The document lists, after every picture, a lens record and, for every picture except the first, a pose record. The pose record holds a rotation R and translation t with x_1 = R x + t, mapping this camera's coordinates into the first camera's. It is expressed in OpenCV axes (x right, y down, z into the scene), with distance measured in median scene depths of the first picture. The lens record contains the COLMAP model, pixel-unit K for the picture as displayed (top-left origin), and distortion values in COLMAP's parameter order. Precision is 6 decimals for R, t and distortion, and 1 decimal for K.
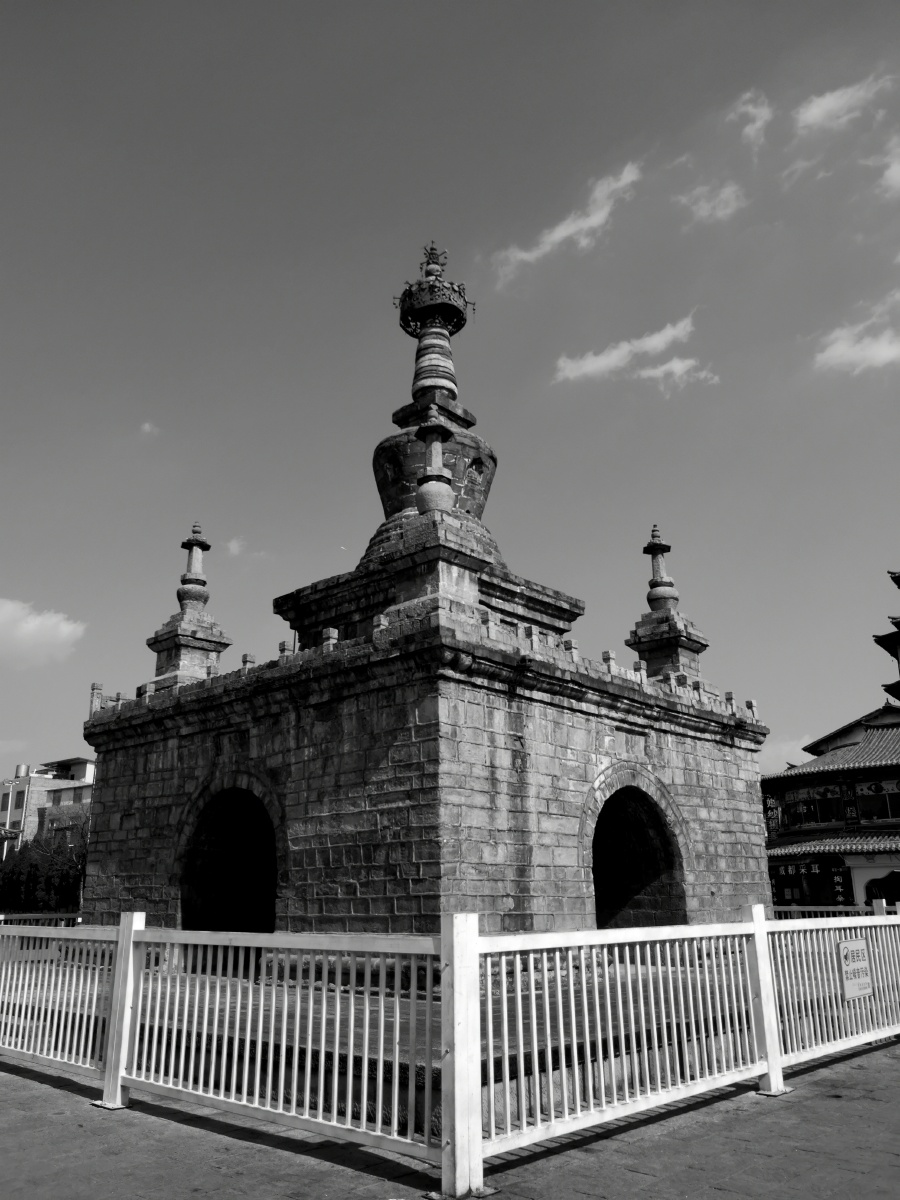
lens RADIAL K [[948.8, 0, 450.0], [0, 948.8, 600.0], [0, 0, 1]] dist [0.028895, -0.070343]
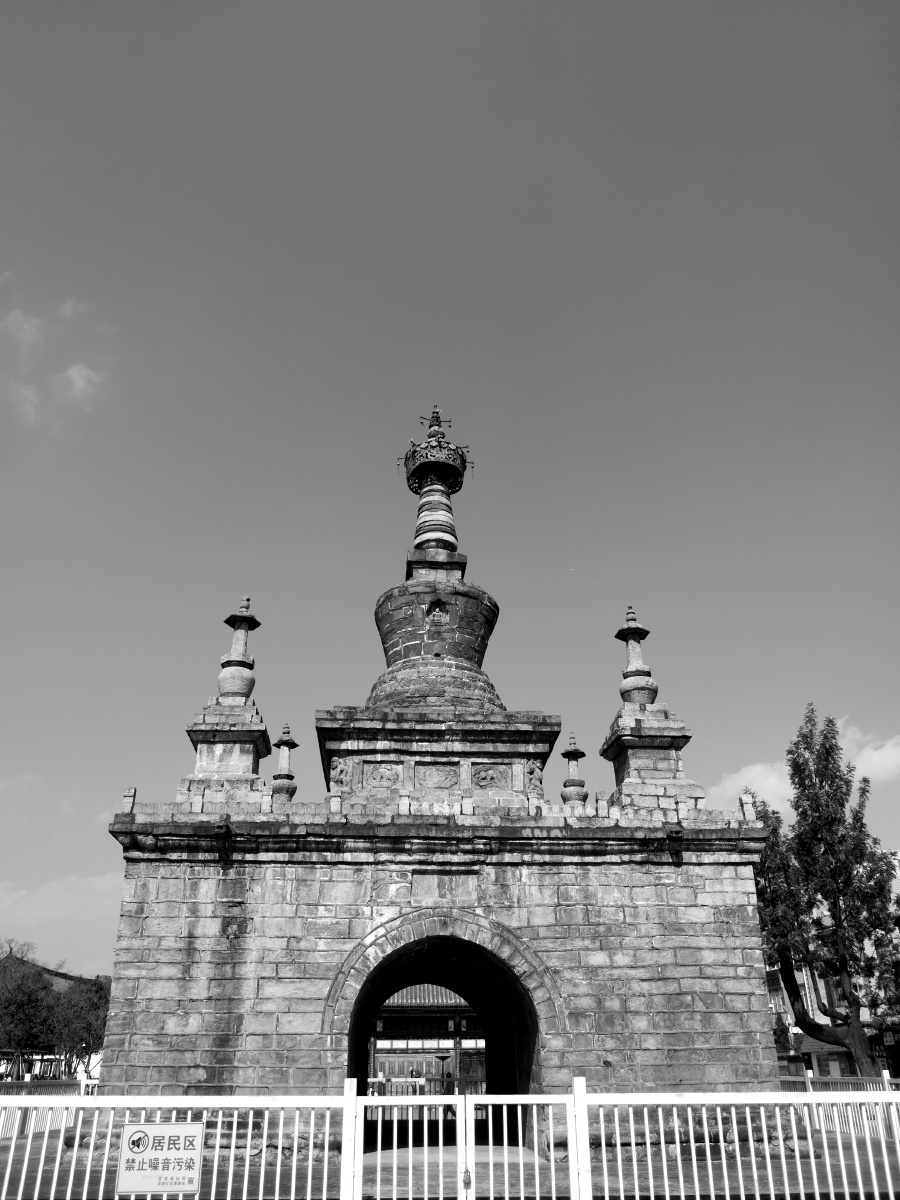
lens RADIAL K [[948.8, 0, 450.0], [0, 948.8, 600.0], [0, 0, 1]] dist [0.028895, -0.070343]
pose [[0.713979, -0.299758, -0.632756, 0.914880], [0.208899, 0.953759, -0.216113, 0.095514], [0.668278, 0.022118, 0.743583, 0.355674]]
